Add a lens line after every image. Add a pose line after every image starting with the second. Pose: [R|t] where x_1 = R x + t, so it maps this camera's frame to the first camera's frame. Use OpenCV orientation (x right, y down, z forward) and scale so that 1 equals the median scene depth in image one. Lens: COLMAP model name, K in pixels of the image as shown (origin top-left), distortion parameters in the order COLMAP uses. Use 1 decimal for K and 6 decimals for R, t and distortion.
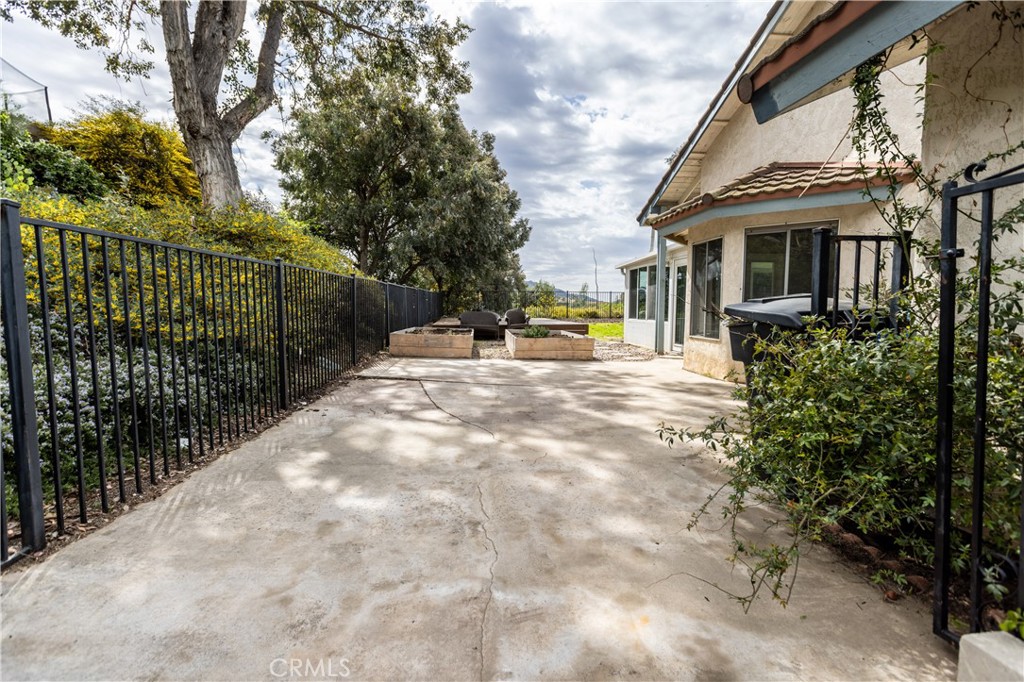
lens RADIAL K [[452.9, 0, 515.8], [0, 452.9, 341.9], [0, 0, 1]] dist [0.002240, 0.000420]
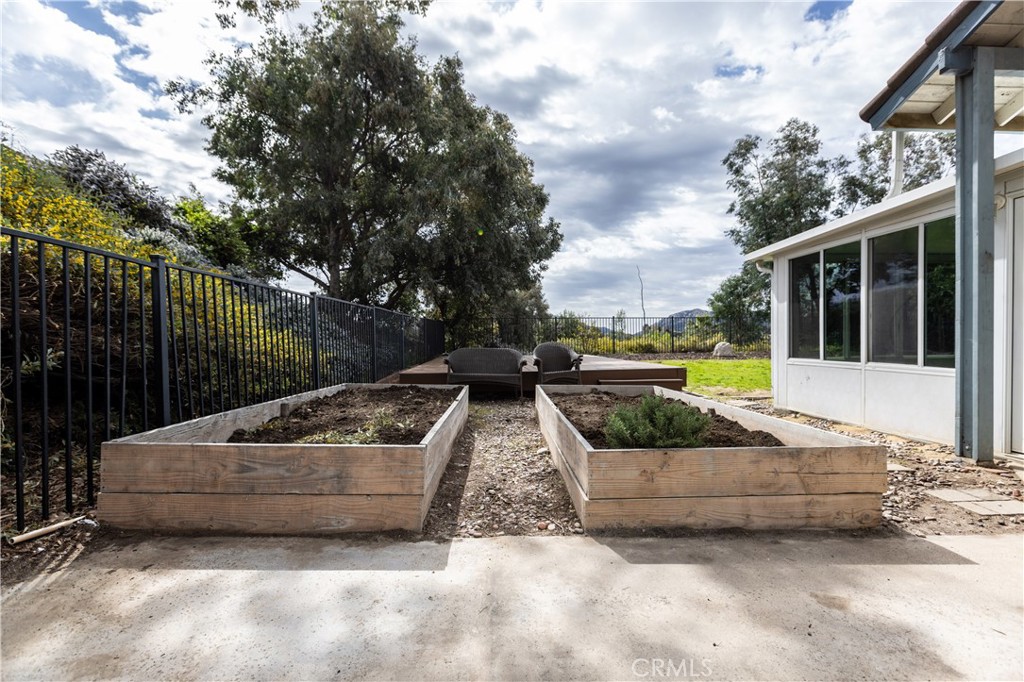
lens RADIAL K [[452.9, 0, 515.8], [0, 452.9, 341.9], [0, 0, 1]] dist [0.002240, 0.000420]
pose [[0.998841, -0.013461, -0.046217, -0.013191], [0.010051, 0.997263, -0.073249, -0.023106], [0.047076, 0.072699, 0.996242, 0.318002]]
